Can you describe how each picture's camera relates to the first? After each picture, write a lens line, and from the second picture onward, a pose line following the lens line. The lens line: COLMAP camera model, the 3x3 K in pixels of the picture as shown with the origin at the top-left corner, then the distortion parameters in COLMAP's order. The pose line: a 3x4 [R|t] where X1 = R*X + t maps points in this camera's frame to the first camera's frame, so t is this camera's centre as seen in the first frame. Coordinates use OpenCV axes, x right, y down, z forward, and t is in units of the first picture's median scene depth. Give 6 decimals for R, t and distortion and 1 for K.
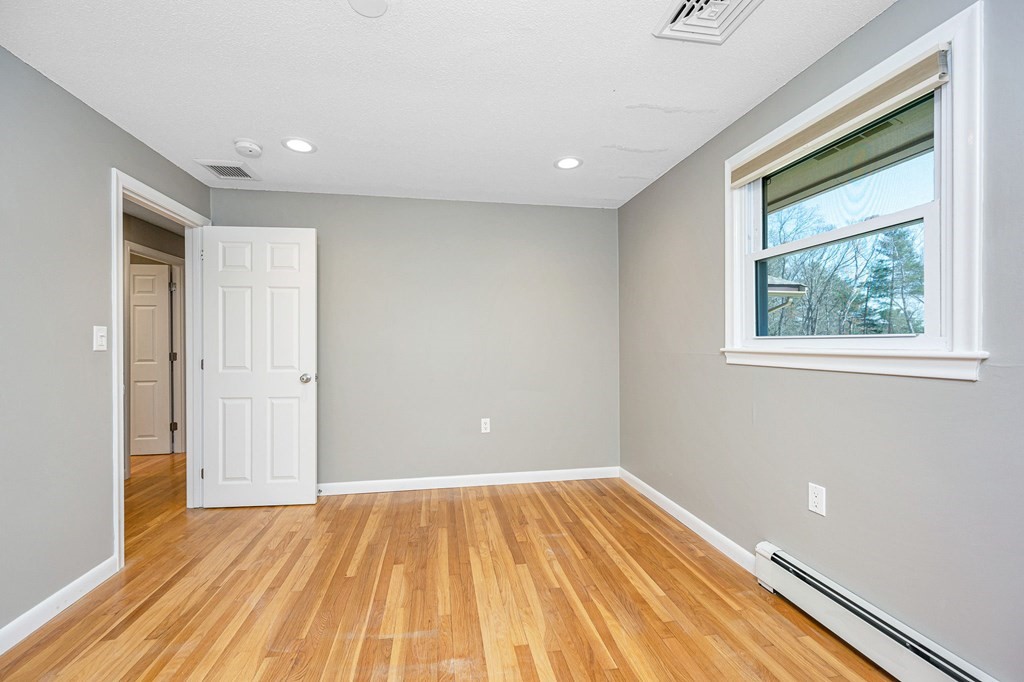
lens RADIAL K [[421.7, 0, 512.0], [0, 421.7, 341.0], [0, 0, 1]] dist [-0.002407, 0.000177]
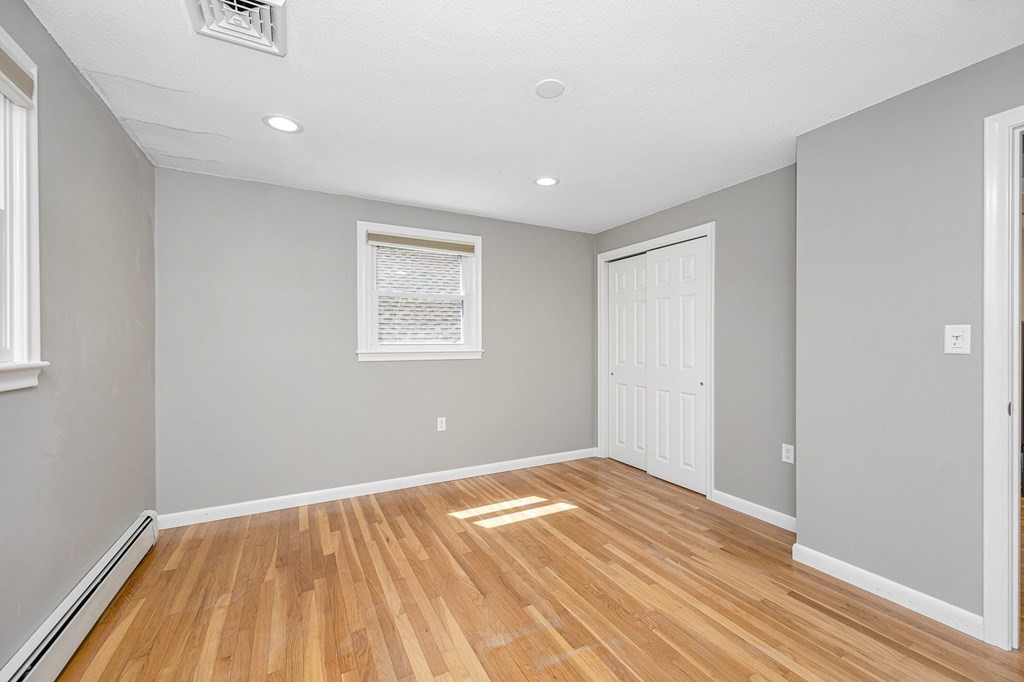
lens RADIAL K [[421.7, 0, 512.0], [0, 421.7, 341.0], [0, 0, 1]] dist [-0.002407, 0.000177]
pose [[-0.953999, 0.009968, -0.299643, 0.140972], [0.010634, 0.999943, -0.000593, -0.012375], [0.299620, -0.003752, -0.954051, 1.885852]]
